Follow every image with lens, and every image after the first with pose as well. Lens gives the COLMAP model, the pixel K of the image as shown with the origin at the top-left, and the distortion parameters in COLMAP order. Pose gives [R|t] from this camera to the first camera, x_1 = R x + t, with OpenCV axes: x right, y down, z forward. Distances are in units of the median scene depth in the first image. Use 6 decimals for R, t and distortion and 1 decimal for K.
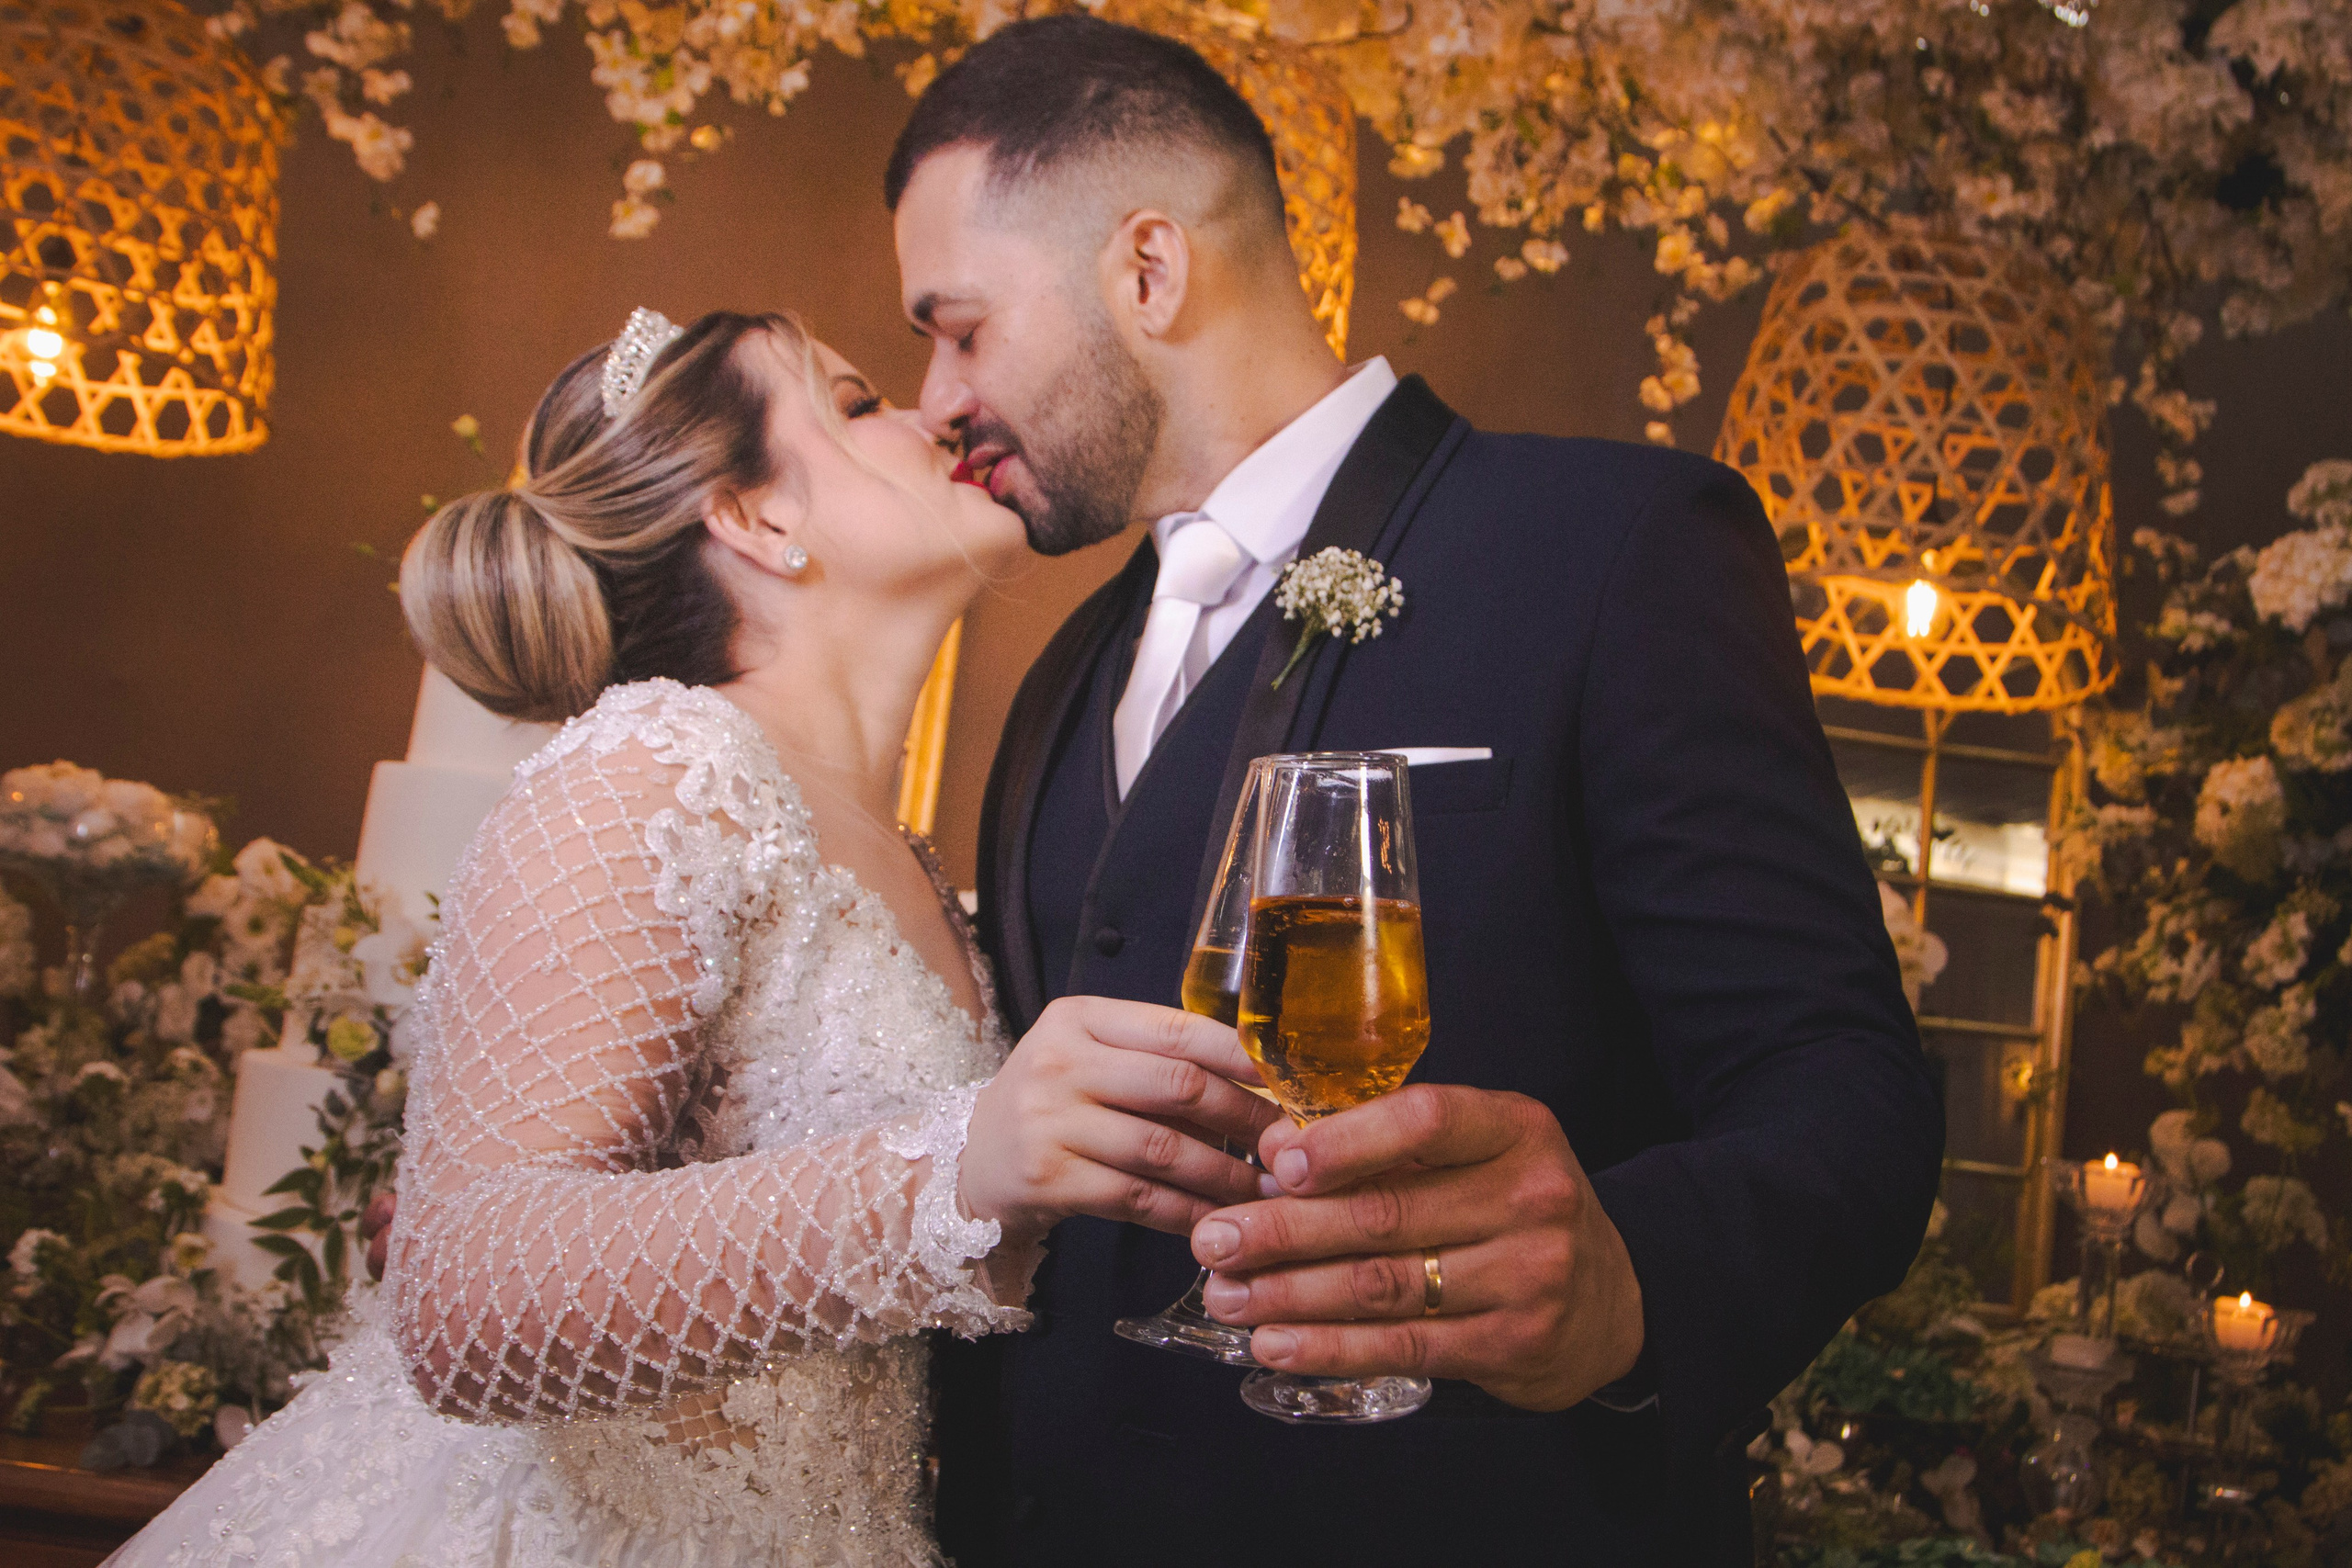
lens RADIAL K [[2630.5, 0, 1178.3], [0, 2630.5, 782.5], [0, 0, 1]] dist [-0.088669, 0.000000]
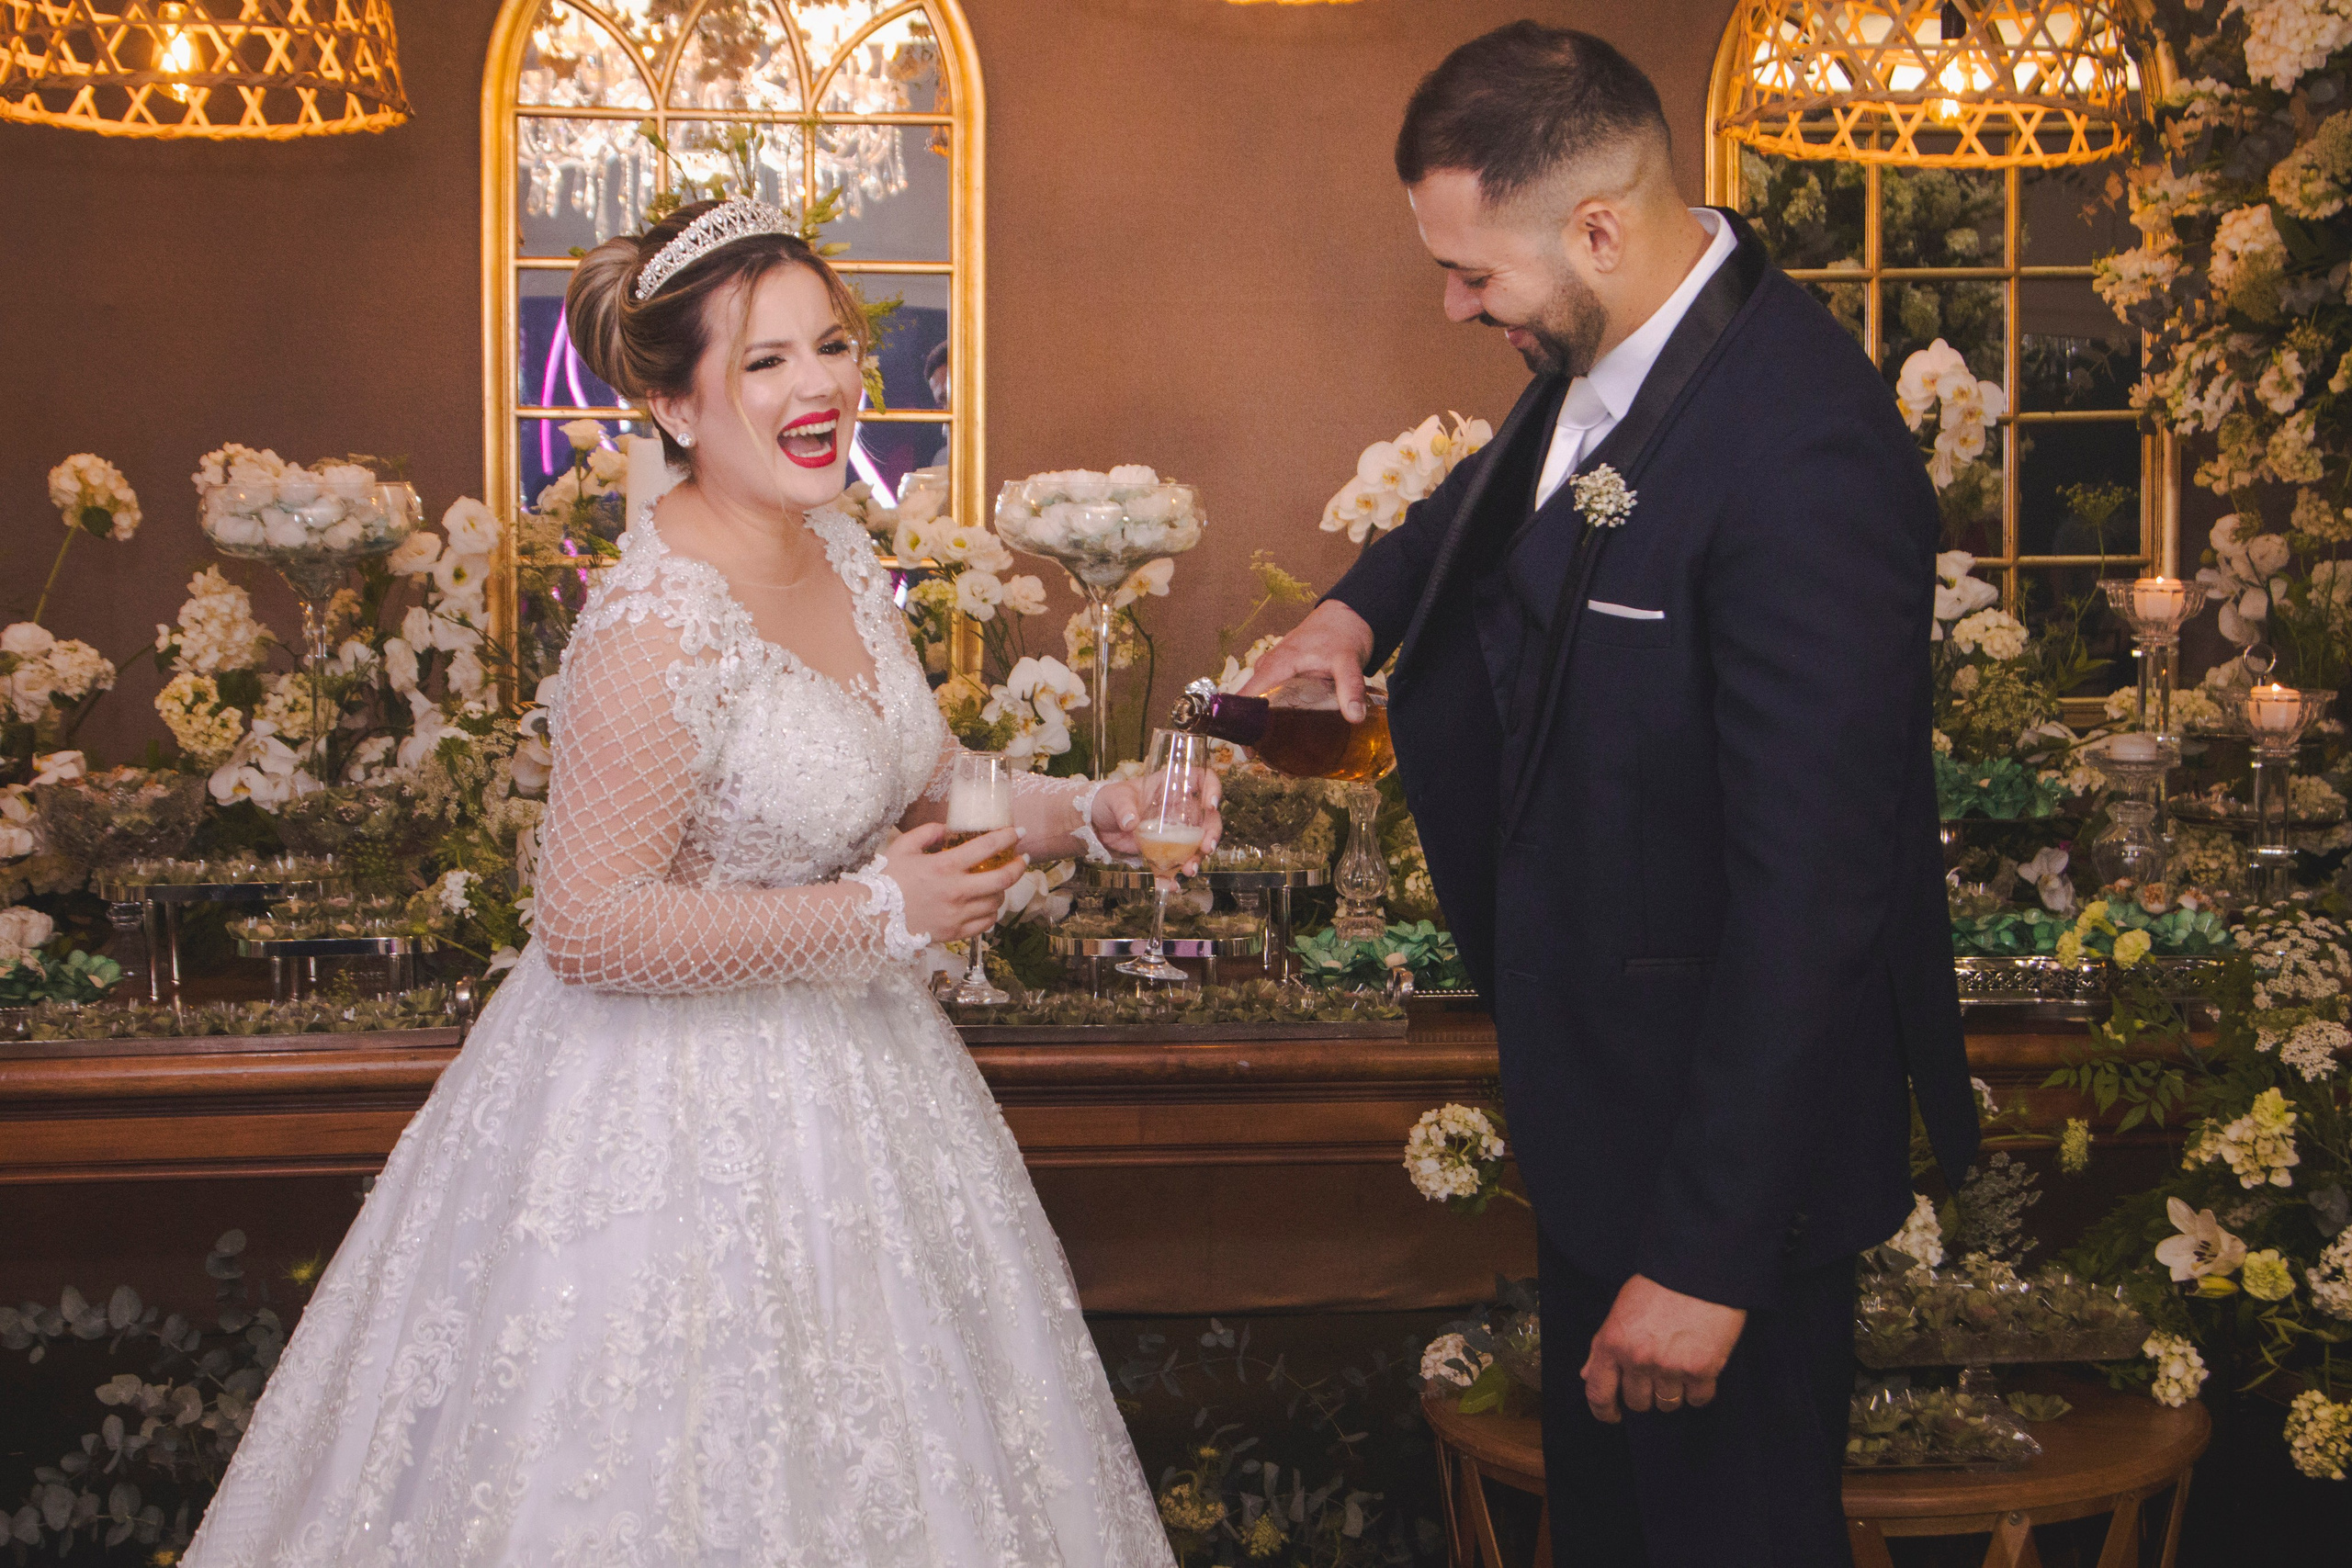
lens RADIAL K [[3811.1, 0, 1174.4], [0, 3811.1, 783.9], [0, 0, 1]] dist [0.048861, 0.000000]
pose [[0.991566, -0.128953, 0.012984, -0.100201], [0.123967, 0.972888, 0.195247, -0.146909], [-0.037810, -0.191990, 0.980668, -0.644892]]
